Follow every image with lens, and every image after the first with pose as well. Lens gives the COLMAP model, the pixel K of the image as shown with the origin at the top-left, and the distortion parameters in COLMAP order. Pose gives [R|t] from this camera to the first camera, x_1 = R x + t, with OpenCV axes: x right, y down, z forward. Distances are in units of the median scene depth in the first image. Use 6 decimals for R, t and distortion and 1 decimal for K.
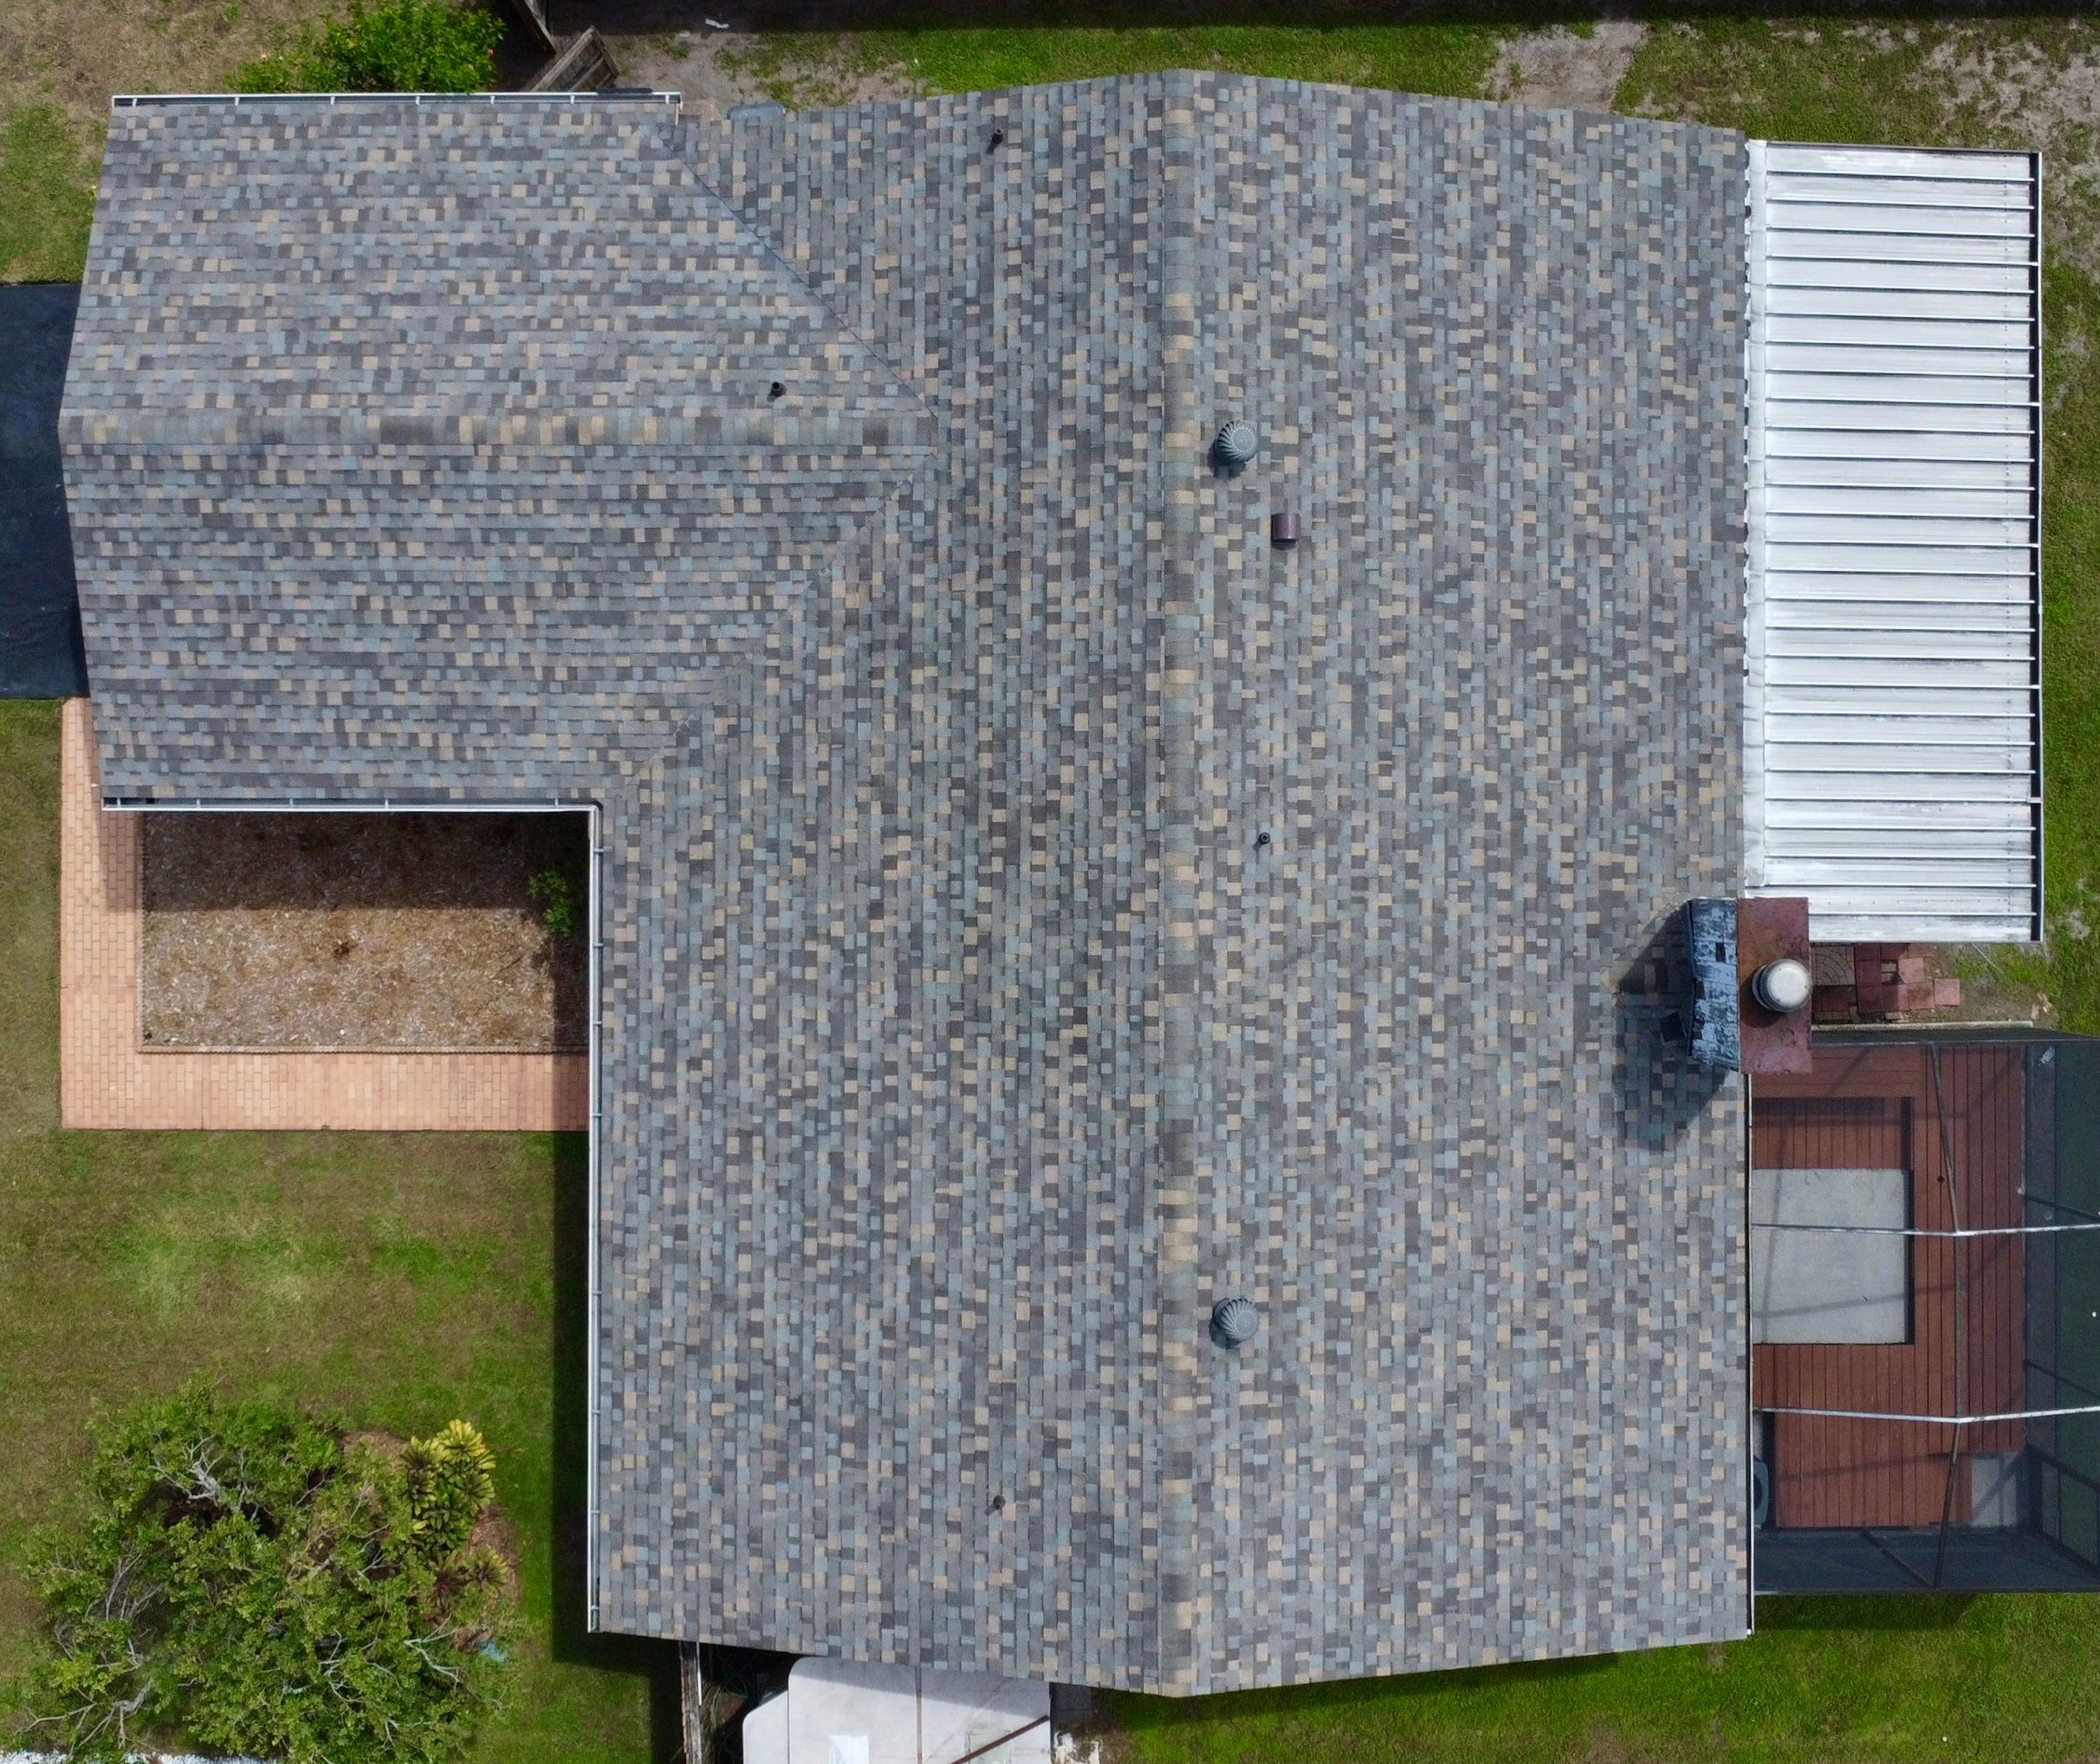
lens RADIAL K [[2504.4, 0, 1071.1], [0, 2504.4, 832.7], [0, 0, 1]] dist [-0.023191, 0.000000]
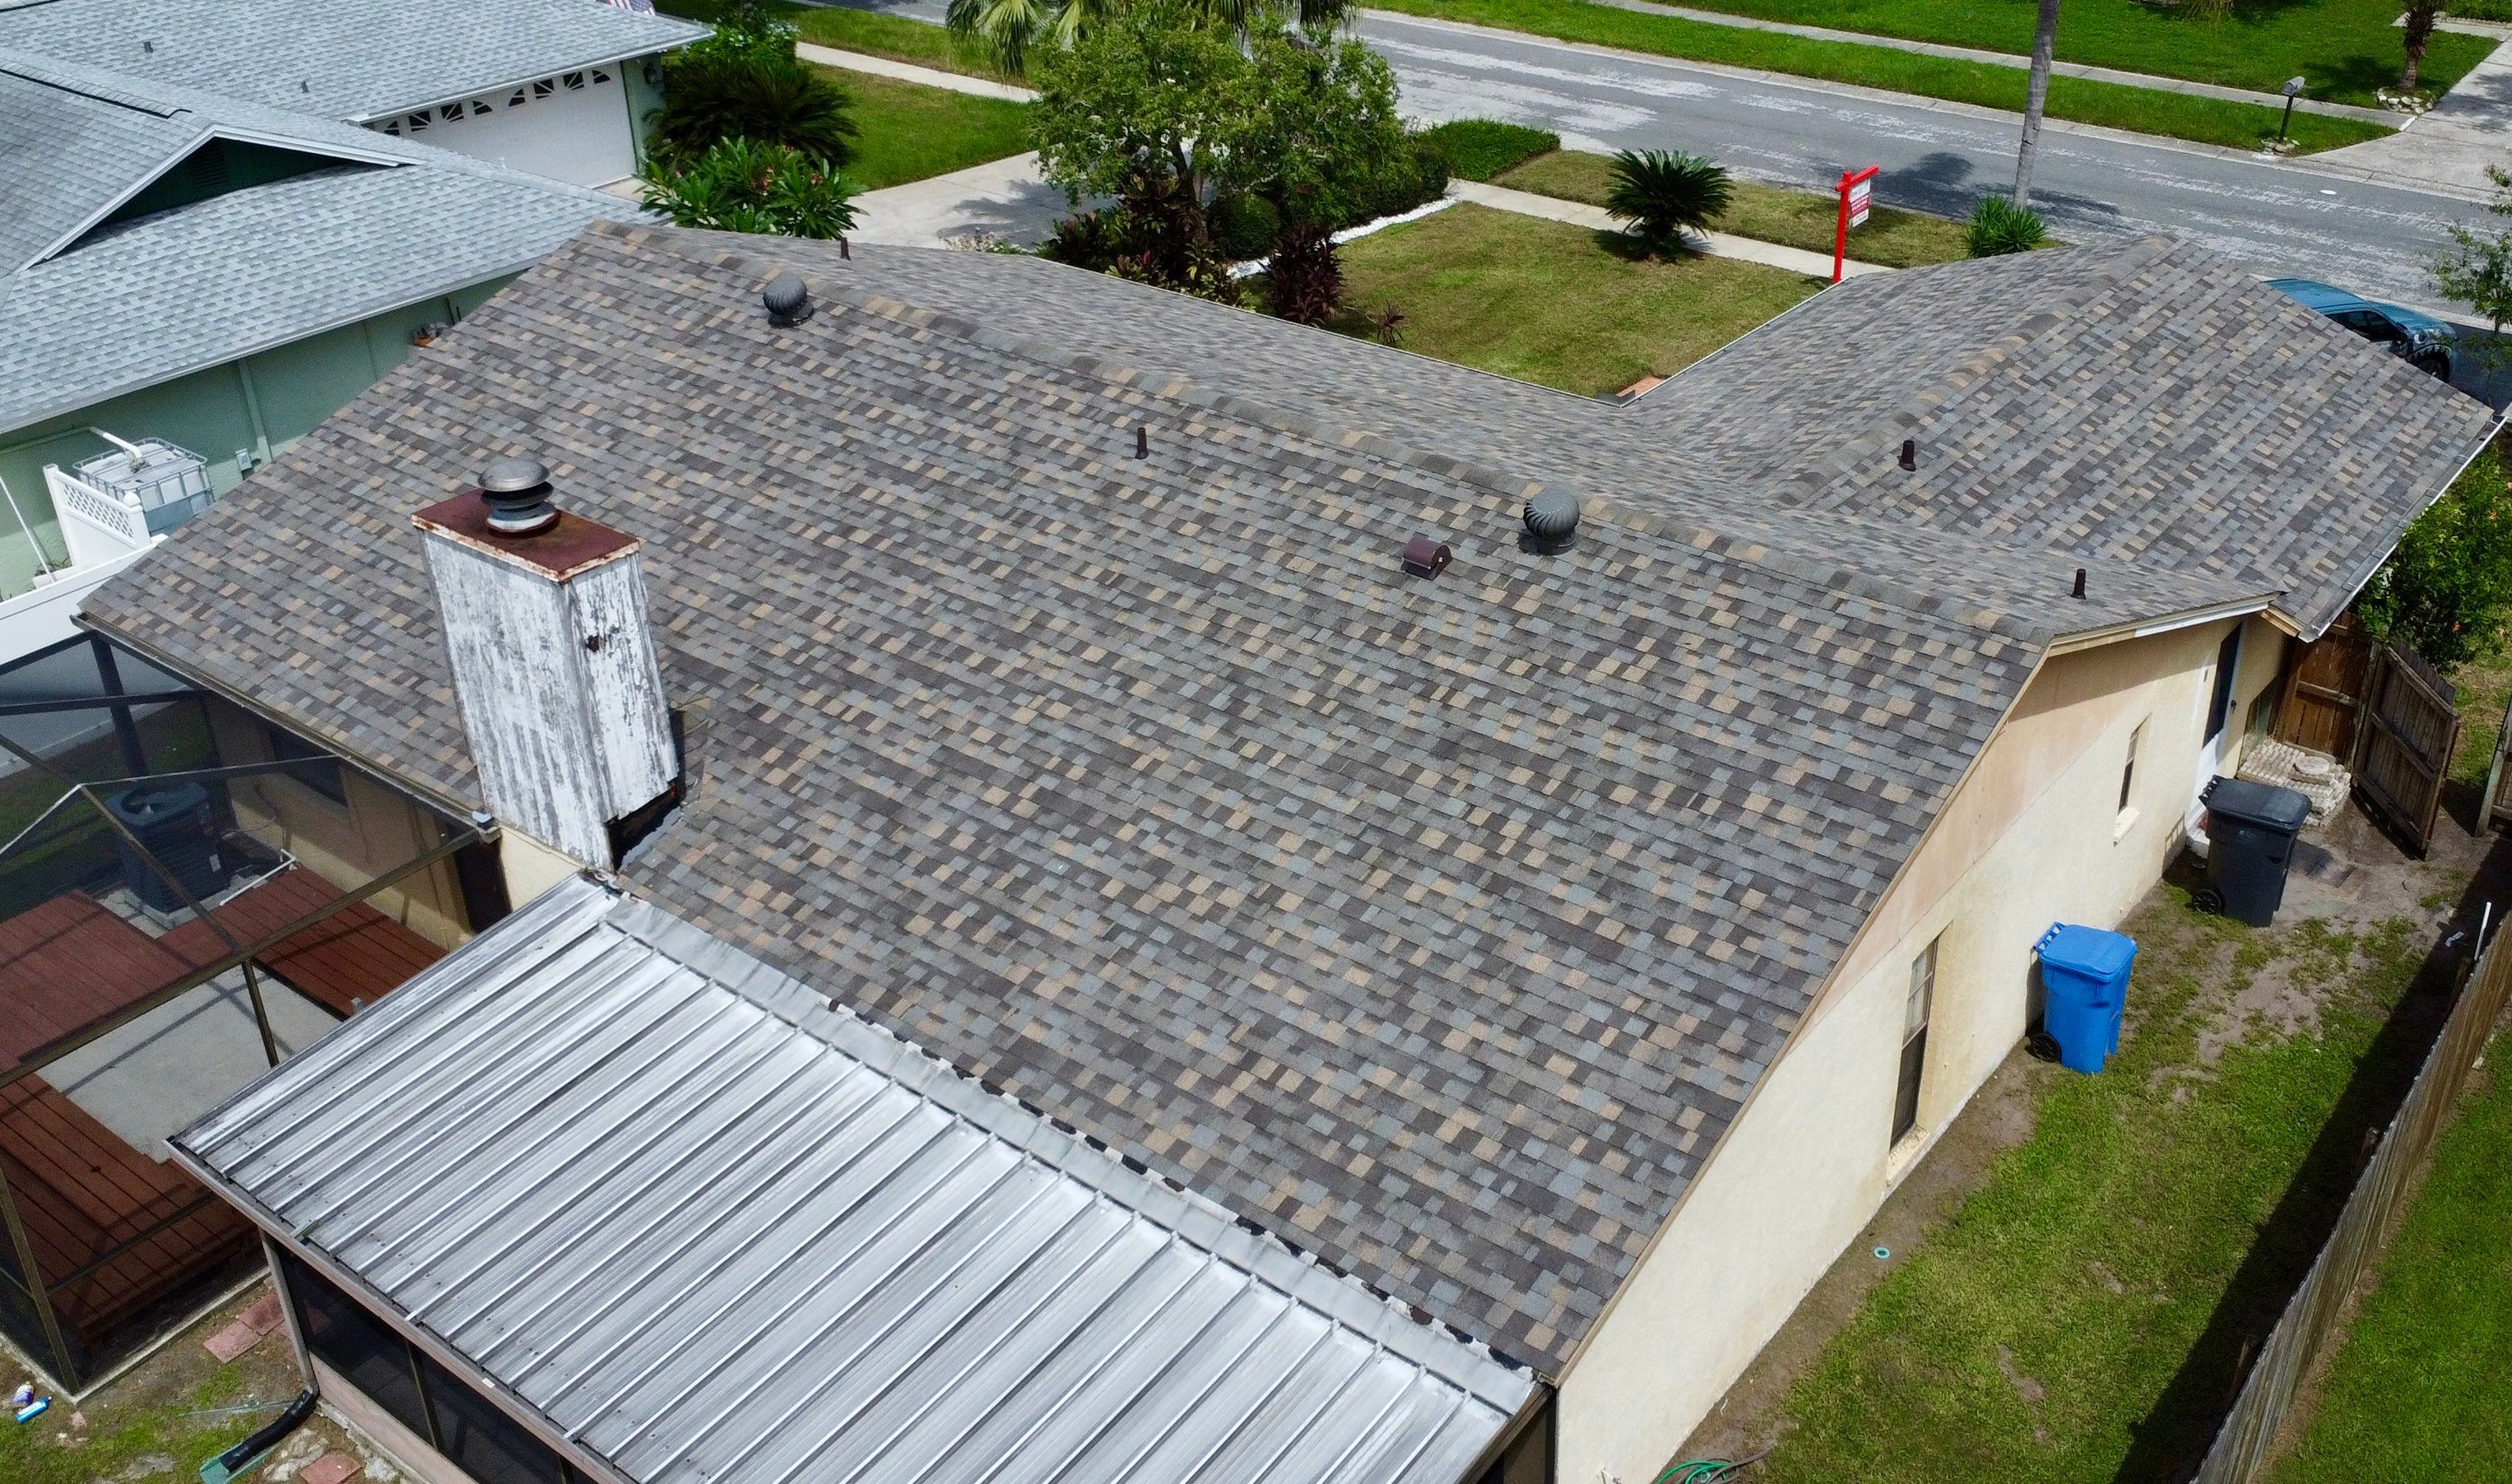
lens RADIAL K [[2387.2, 0, 1407.7], [0, 2387.2, 685.9], [0, 0, 1]] dist [-0.022370, 0.000000]
pose [[-0.593826, 0.398531, -0.698959, 0.589562], [-0.803908, -0.258039, 0.535862, -0.496998], [0.033199, 0.880108, 0.473612, 0.666591]]
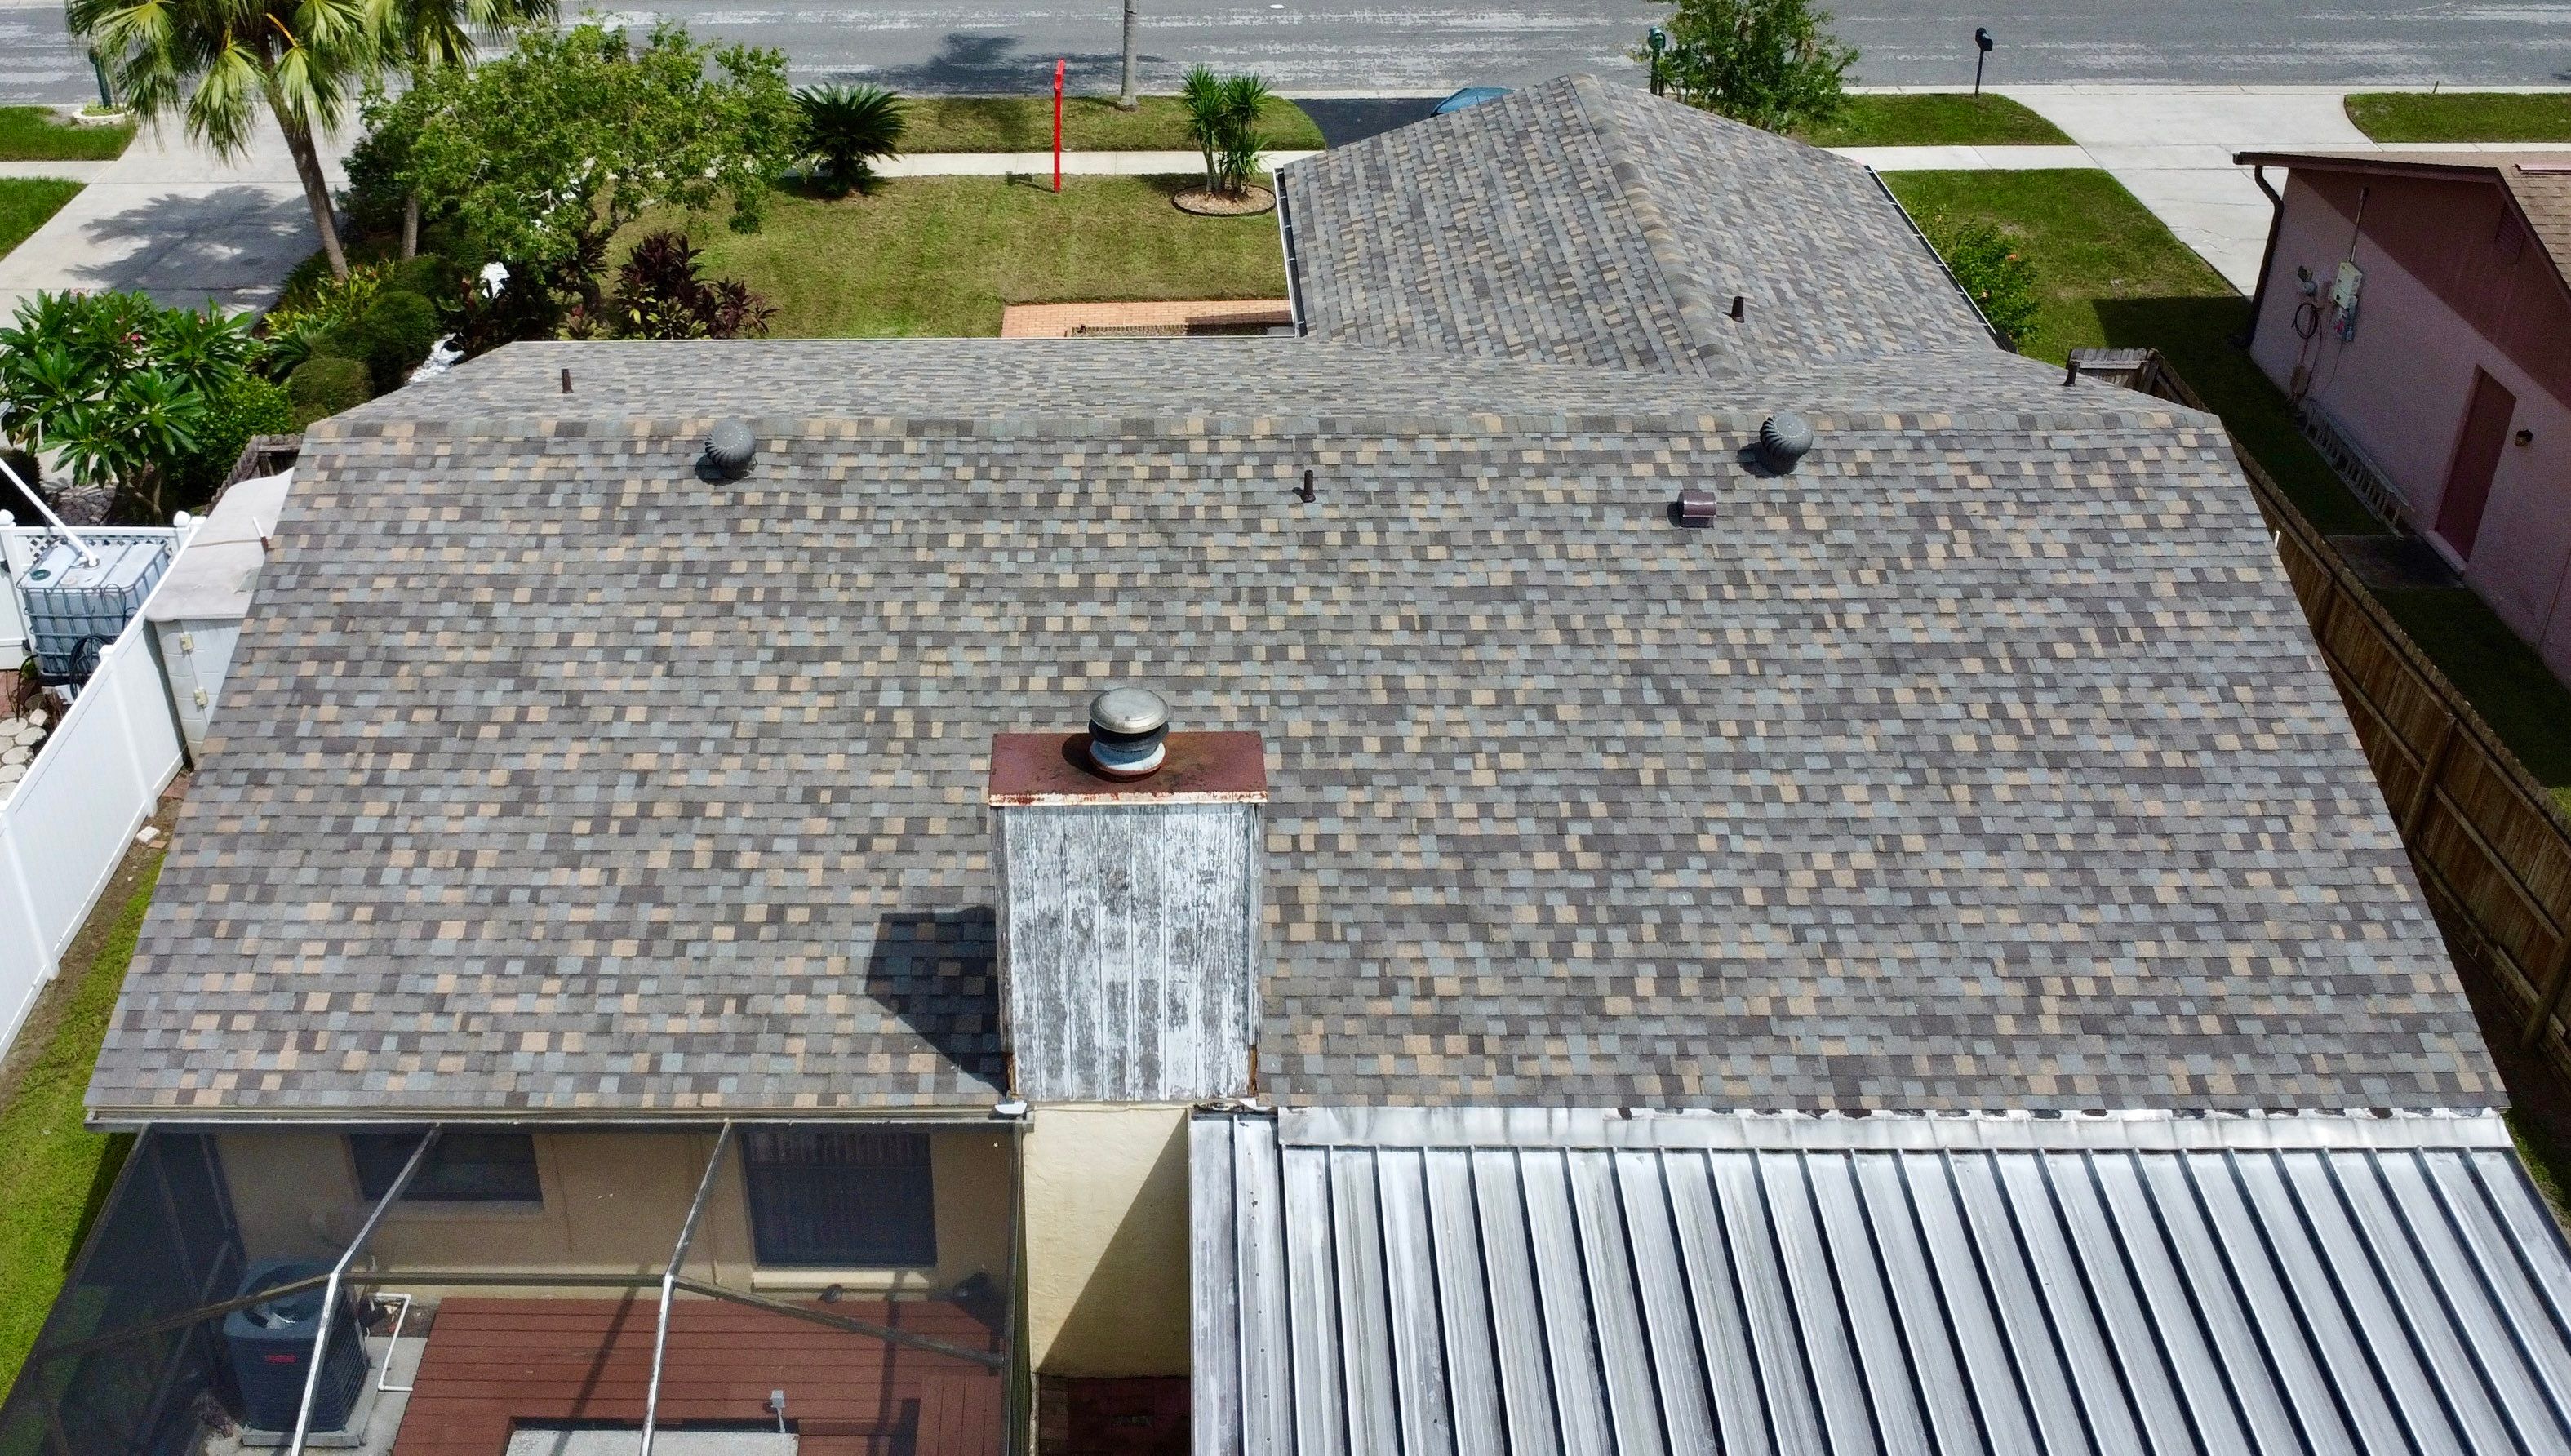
lens RADIAL K [[2363.7, 0, 1107.7], [0, 2363.7, 540.3], [0, 0, 1]] dist [-0.026453, 0.000000]
pose [[-0.012144, 0.502505, -0.864489, 0.722180], [-0.999209, 0.026636, 0.029519, 0.043532], [0.037860, 0.864164, 0.501784, 0.599414]]
